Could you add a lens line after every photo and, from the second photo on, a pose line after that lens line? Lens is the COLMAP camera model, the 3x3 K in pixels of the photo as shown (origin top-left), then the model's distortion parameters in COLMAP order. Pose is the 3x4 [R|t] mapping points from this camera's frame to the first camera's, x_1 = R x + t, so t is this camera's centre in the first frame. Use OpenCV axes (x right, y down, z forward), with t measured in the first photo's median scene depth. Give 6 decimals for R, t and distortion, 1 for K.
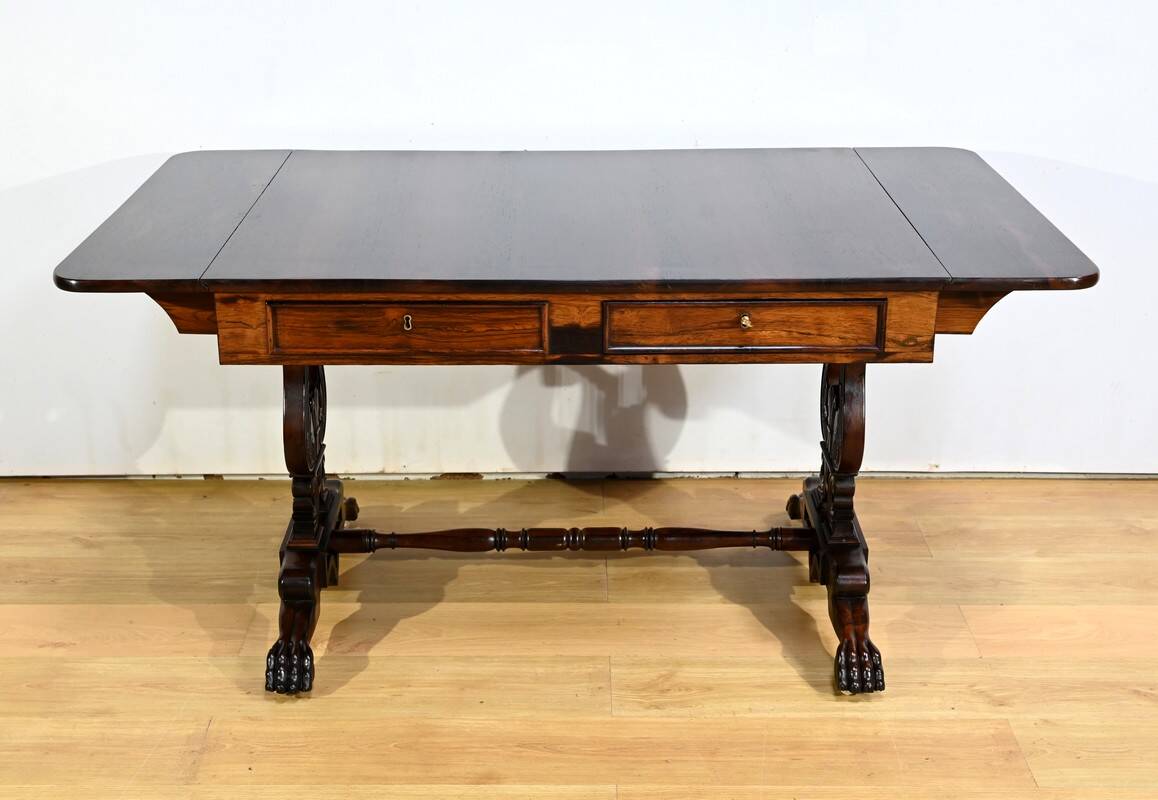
lens RADIAL K [[1726.0, 0, 551.4], [0, 1726.0, 399.0], [0, 0, 1]] dist [0.003379, 0.000000]
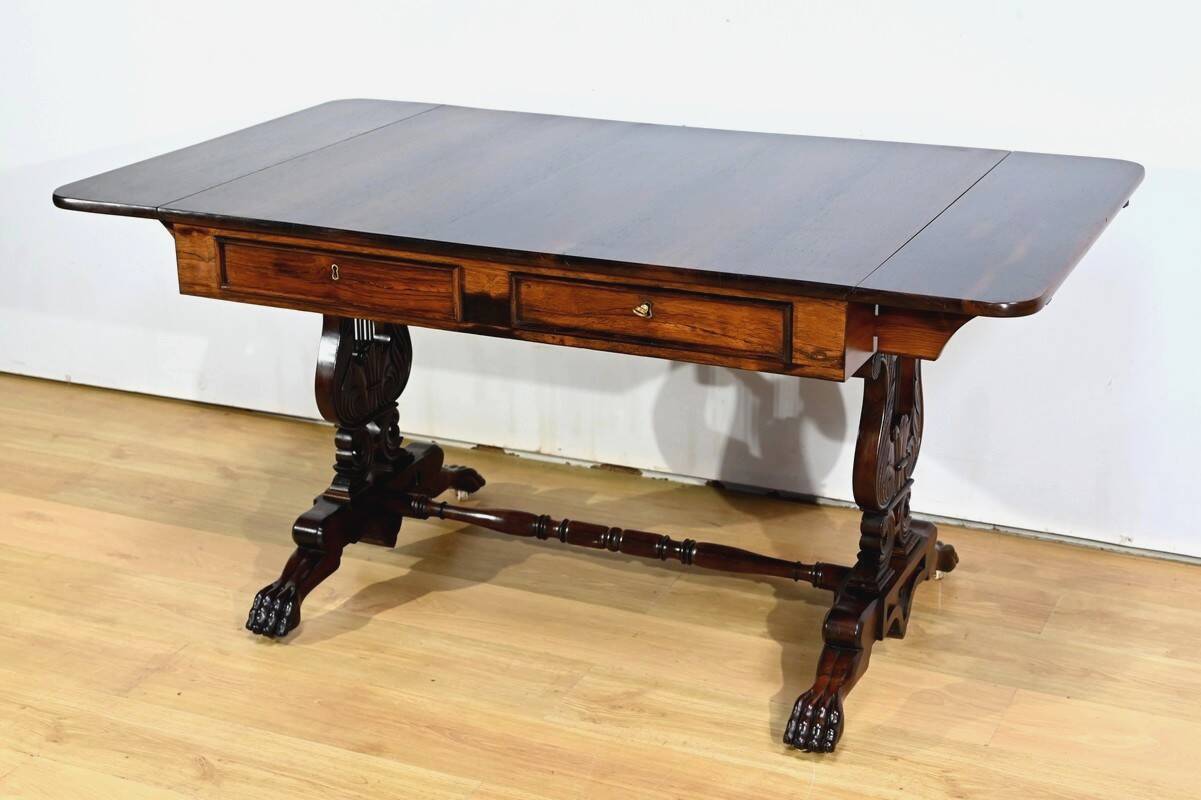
lens RADIAL K [[1927.6, 0, 609.5], [0, 1927.6, 405.3], [0, 0, 1]] dist [0.007077, 0.000000]
pose [[0.914076, 0.135030, -0.382403, 0.452915], [-0.139454, 0.990095, 0.016270, -0.007959], [0.380812, 0.038456, 0.923853, 0.037998]]
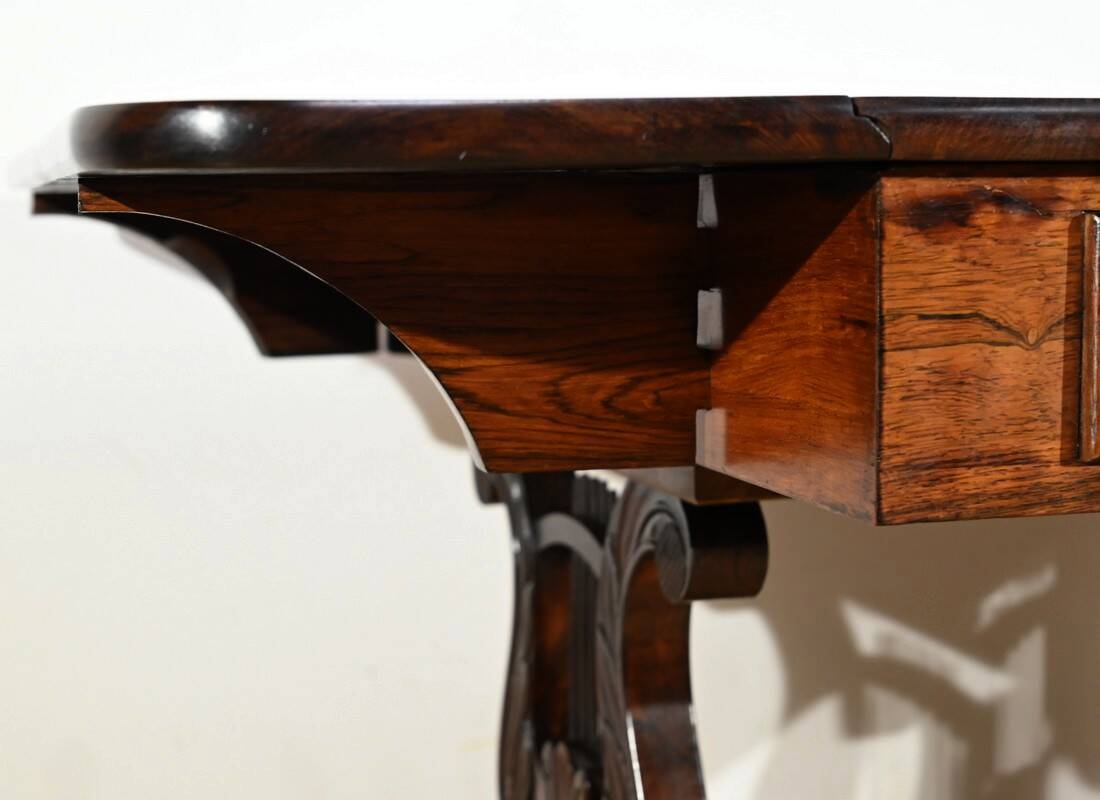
lens RADIAL K [[1945.6, 0, 539.3], [0, 1945.6, 389.7], [0, 0, 1]] dist [0.052409, 0.000000]
pose [[0.950477, -0.040708, 0.308118, -0.285281], [0.115744, 0.966435, -0.229362, 0.013994], [-0.288439, 0.253666, 0.923286, 0.723922]]
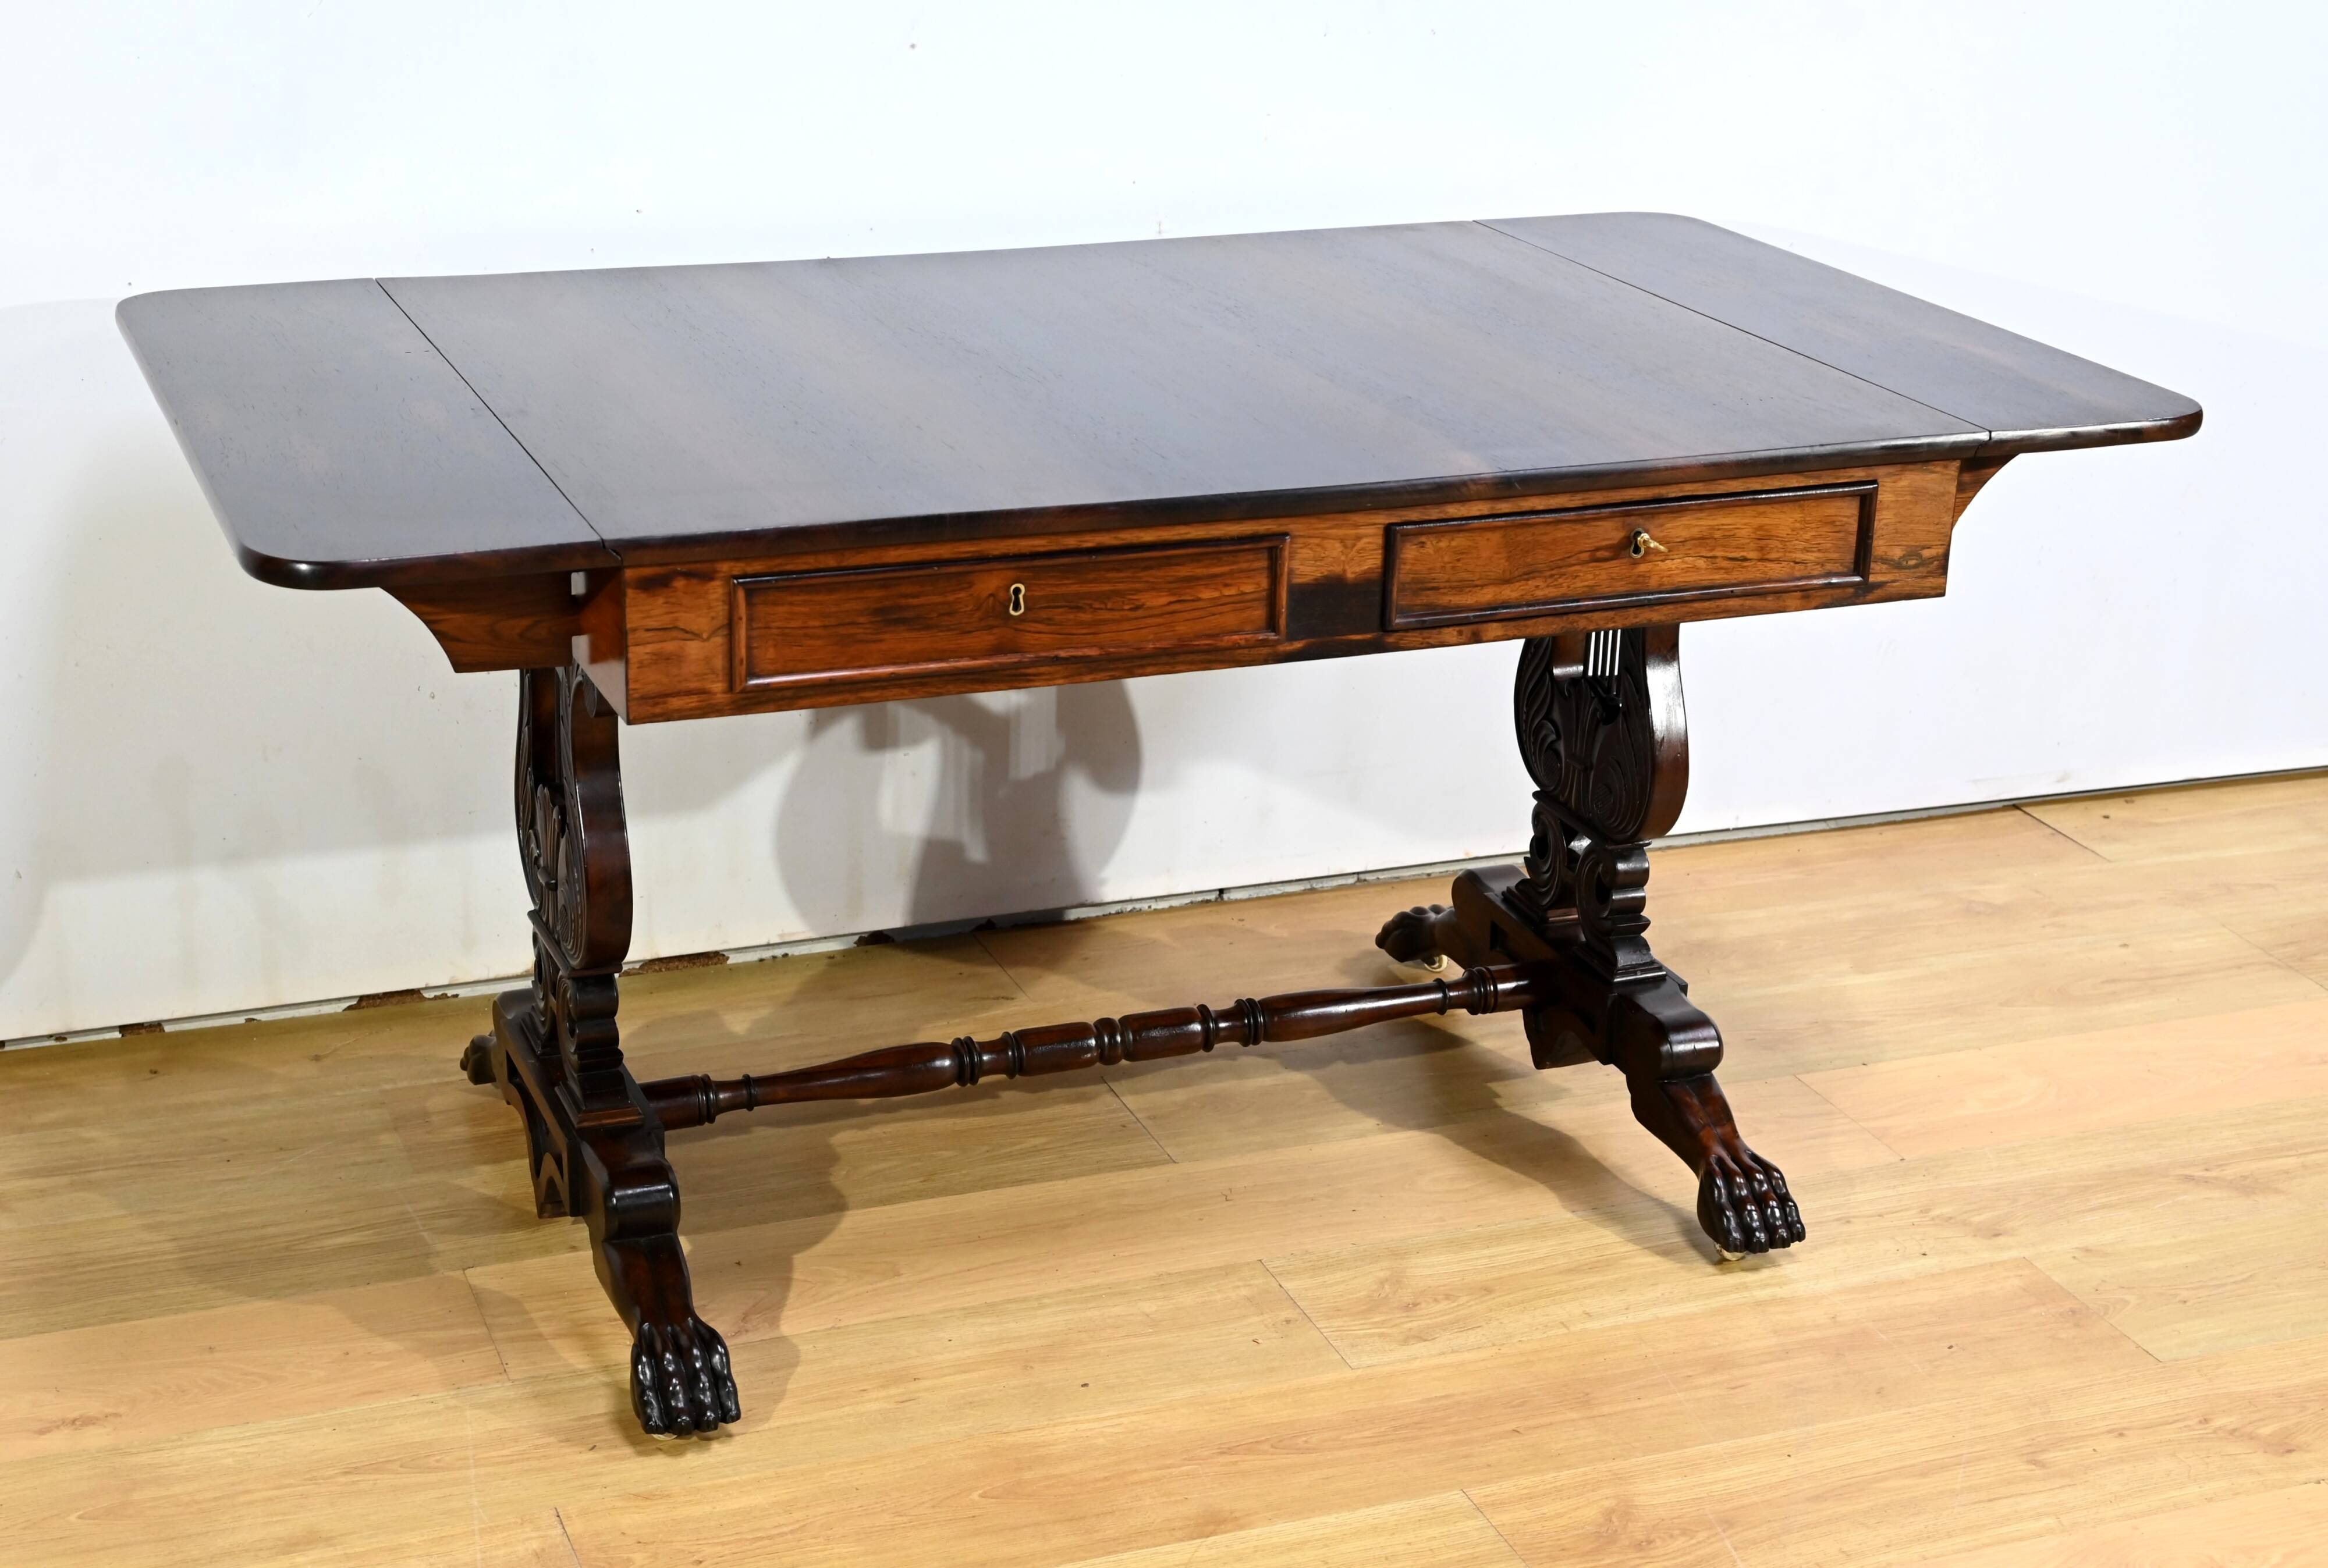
lens RADIAL K [[3630.8, 0, 1152.2], [0, 3630.8, 791.1], [0, 0, 1]] dist [0.000180, 0.000000]
pose [[0.926987, -0.099743, 0.361588, -0.384190], [0.103109, 0.994619, 0.010027, 0.002223], [-0.360643, 0.027989, 0.932284, 0.043163]]
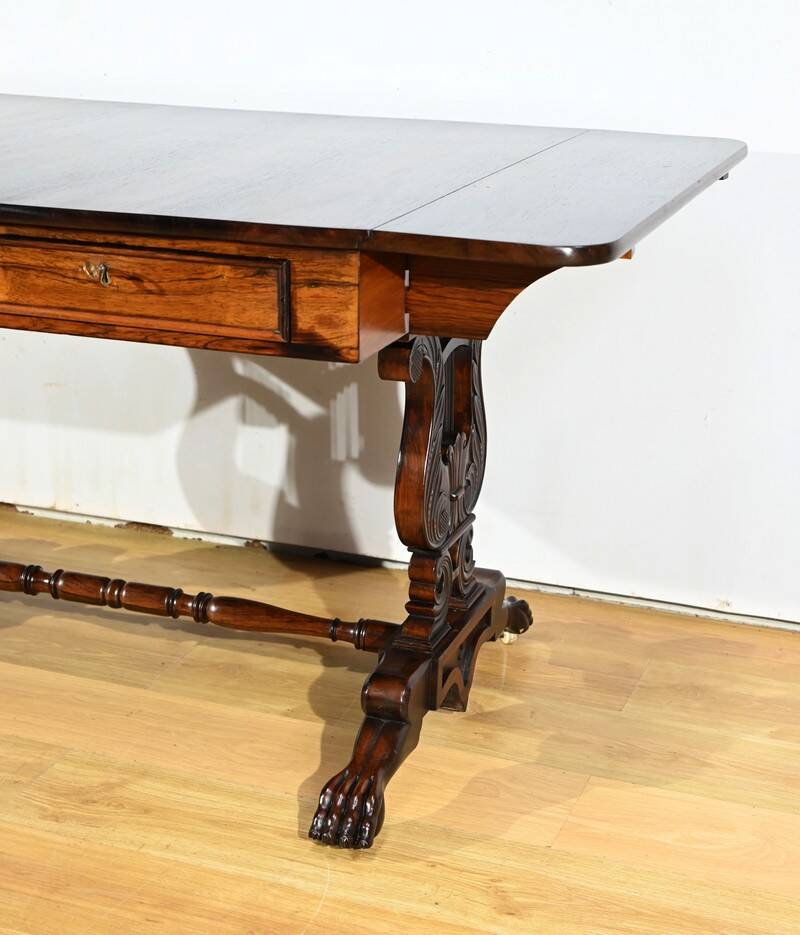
lens RADIAL K [[1784.2, 0, 392.3], [0, 1784.2, 467.4], [0, 0, 1]] dist [0.001148, 0.000000]
pose [[0.938737, 0.128447, -0.319803, 0.426343], [-0.146282, 0.988716, -0.032281, 0.035785], [0.312048, 0.077085, 0.946934, 0.324793]]
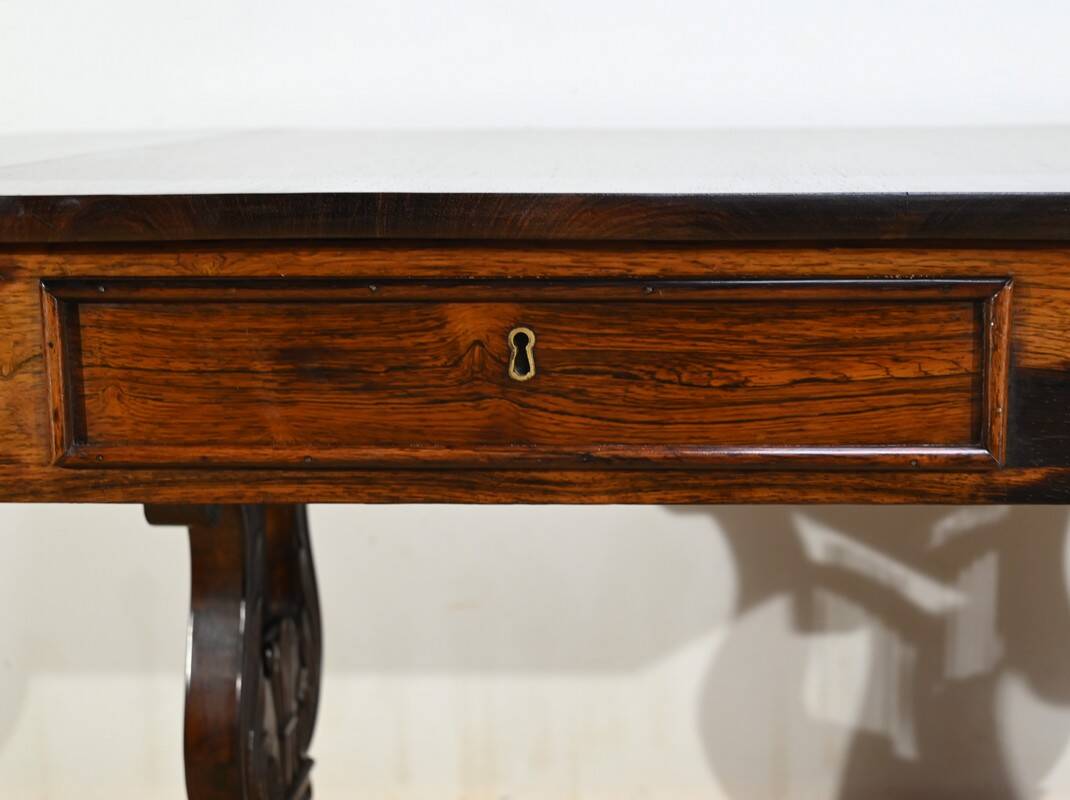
lens RADIAL K [[1781.7, 0, 588.1], [0, 1781.7, 408.2], [0, 0, 1]] dist [-0.033721, 0.000000]
pose [[0.999410, 0.000534, -0.034341, -0.056633], [-0.005884, 0.987761, -0.155867, 0.010611], [0.033837, 0.155977, 0.987181, 0.646694]]
